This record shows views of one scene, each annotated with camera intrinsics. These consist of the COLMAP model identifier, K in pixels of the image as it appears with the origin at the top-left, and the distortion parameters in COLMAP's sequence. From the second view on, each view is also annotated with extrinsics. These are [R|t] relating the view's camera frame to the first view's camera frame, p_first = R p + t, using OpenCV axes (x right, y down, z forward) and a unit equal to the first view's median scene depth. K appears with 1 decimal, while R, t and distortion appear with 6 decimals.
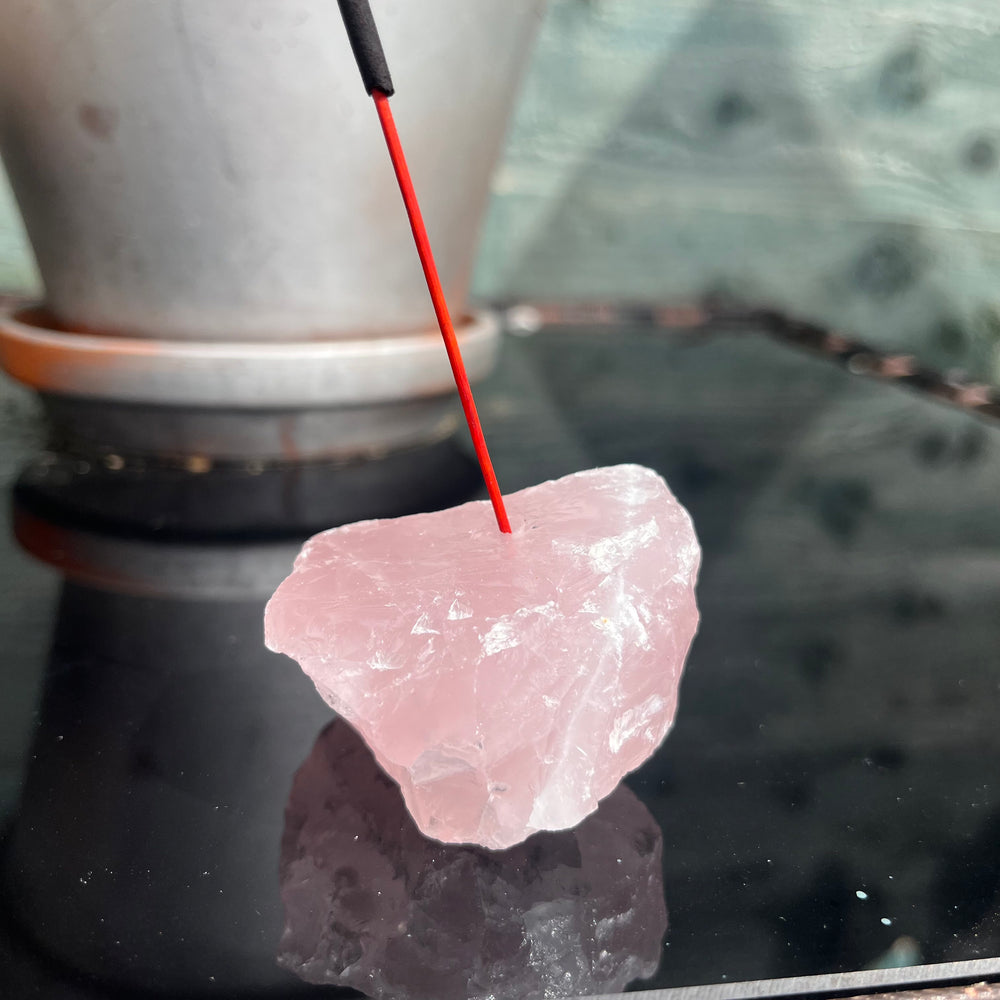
lens RADIAL K [[1005.3, 0, 500.0], [0, 1005.3, 500.0], [0, 0, 1]] dist [0.005015, -0.001466]
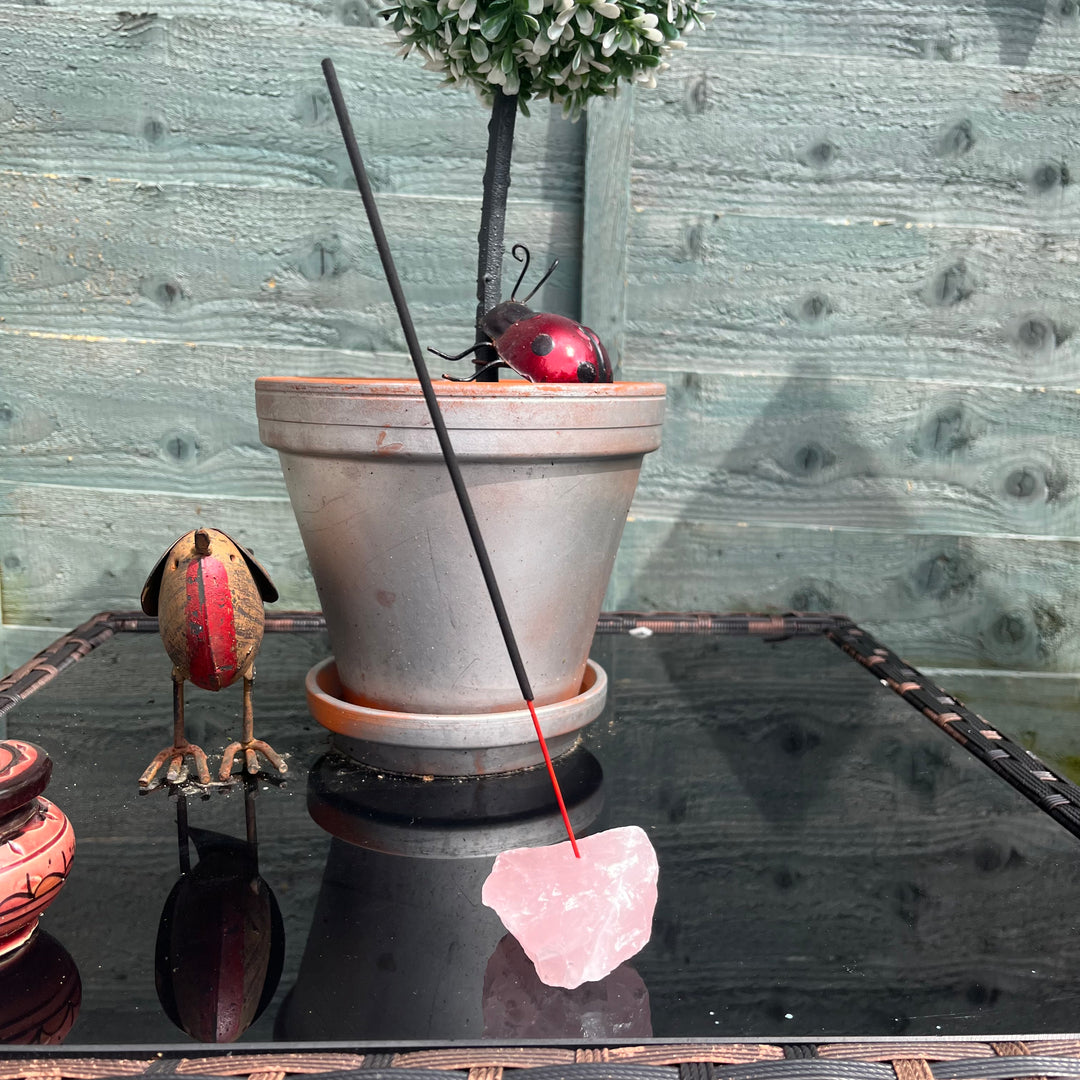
lens RADIAL K [[1085.7, 0, 540.0], [0, 1085.7, 540.0], [0, 0, 1]] dist [0.005015, -0.001466]
pose [[0.992681, -0.004282, -0.120691, 0.201609], [-0.013090, 0.989669, -0.142775, -0.302544], [0.120055, 0.143310, 0.982369, -1.475923]]
